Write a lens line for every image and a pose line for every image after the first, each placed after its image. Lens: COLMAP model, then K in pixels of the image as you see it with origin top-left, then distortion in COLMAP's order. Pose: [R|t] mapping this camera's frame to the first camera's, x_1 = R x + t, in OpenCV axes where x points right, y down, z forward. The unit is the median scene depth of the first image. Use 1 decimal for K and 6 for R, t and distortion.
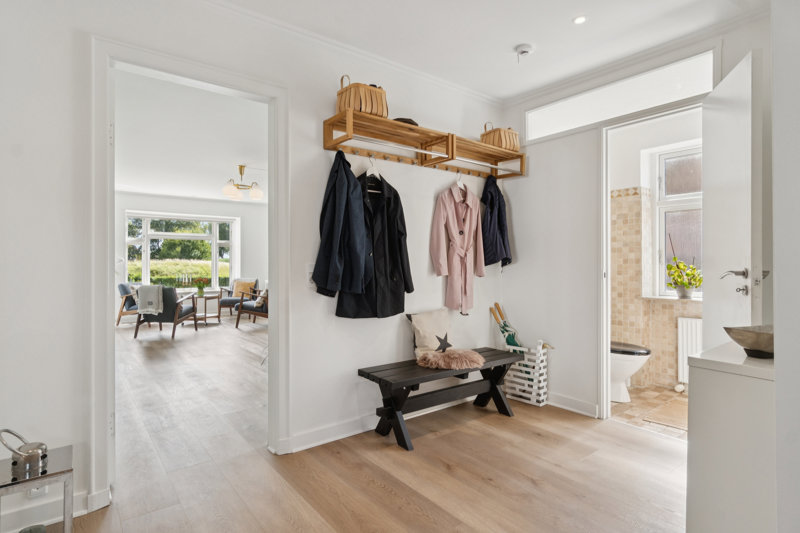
lens RADIAL K [[422.6, 0, 400.6], [0, 422.6, 262.2], [0, 0, 1]] dist [-0.001031, -0.000198]
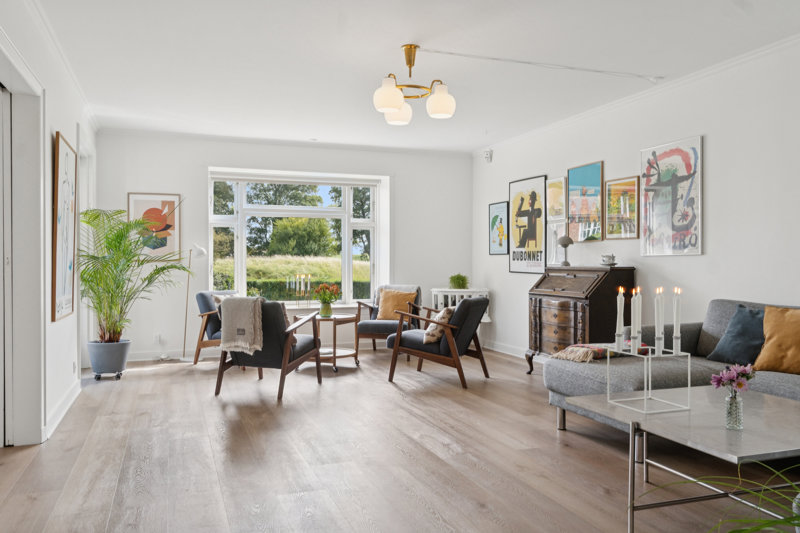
lens RADIAL K [[634.7, 0, 400.0], [0, 634.7, 266.5], [0, 0, 1]] dist [0.004744, 0.000565]
pose [[0.951264, 0.004133, -0.308349, -0.132196], [-0.001011, 0.999947, 0.010286, 0.006405], [0.308375, -0.009473, 0.951218, 0.254363]]
